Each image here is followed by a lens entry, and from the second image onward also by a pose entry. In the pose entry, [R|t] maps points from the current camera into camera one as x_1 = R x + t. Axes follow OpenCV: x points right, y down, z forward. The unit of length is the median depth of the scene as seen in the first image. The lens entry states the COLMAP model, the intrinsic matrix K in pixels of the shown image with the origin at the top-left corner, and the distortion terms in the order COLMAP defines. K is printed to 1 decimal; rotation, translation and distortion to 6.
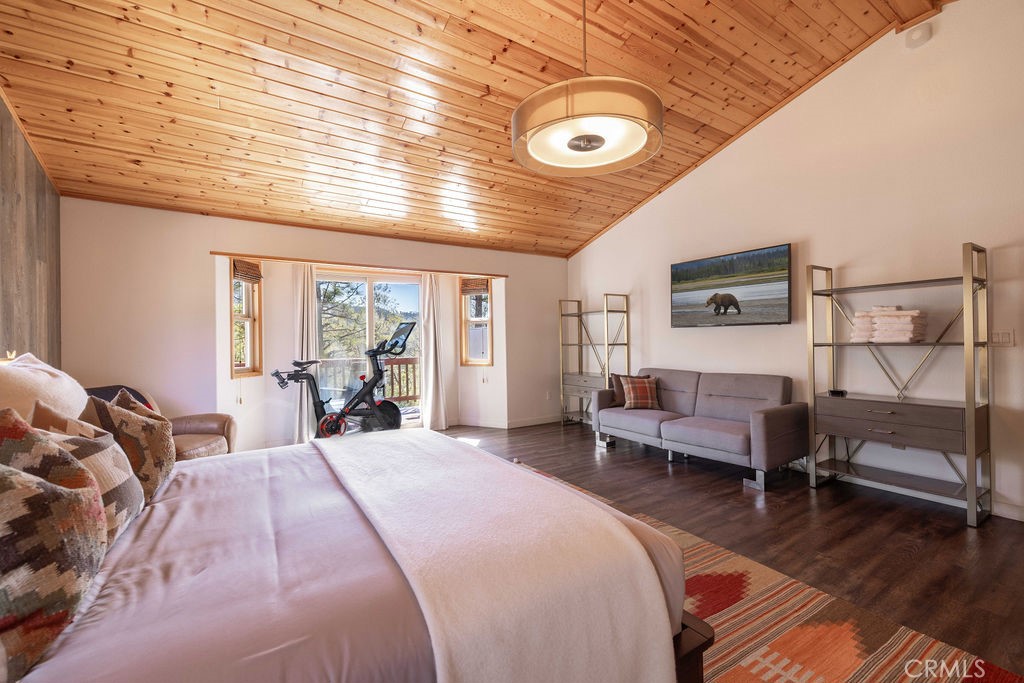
lens RADIAL K [[425.9, 0, 521.4], [0, 425.9, 338.6], [0, 0, 1]] dist [0.002684, 0.000263]
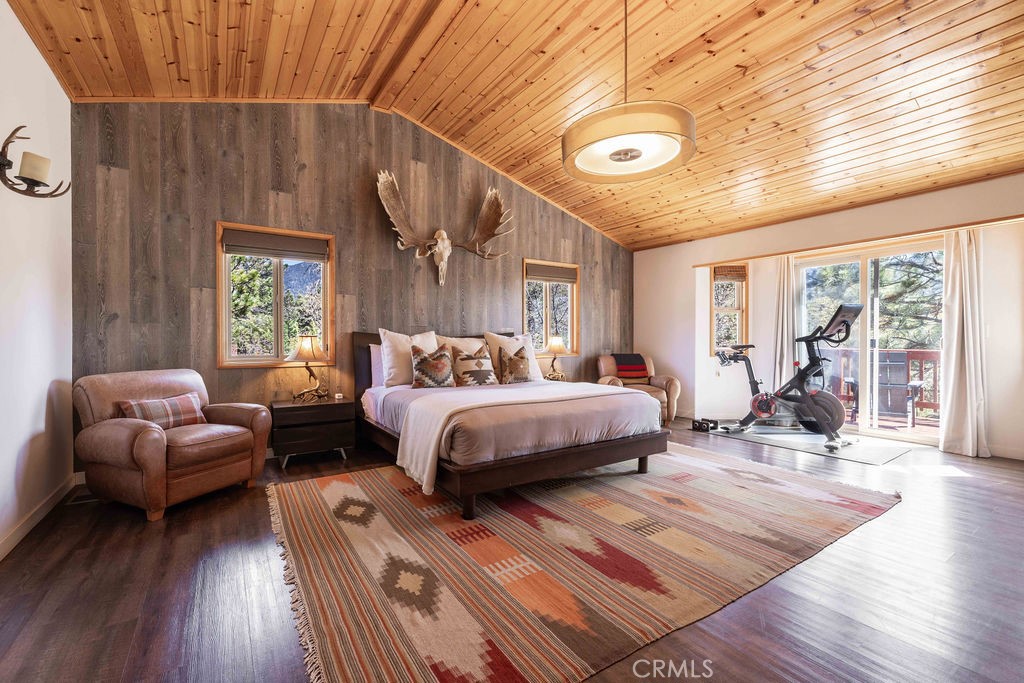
lens RADIAL K [[434.6, 0, 508.2], [0, 434.6, 339.4], [0, 0, 1]] dist [0.001074, 0.000049]
pose [[0.017813, 0.017694, -0.999685, 0.850412], [0.007070, 0.999816, 0.017822, 0.013988], [0.999816, -0.007385, 0.017685, 0.413065]]
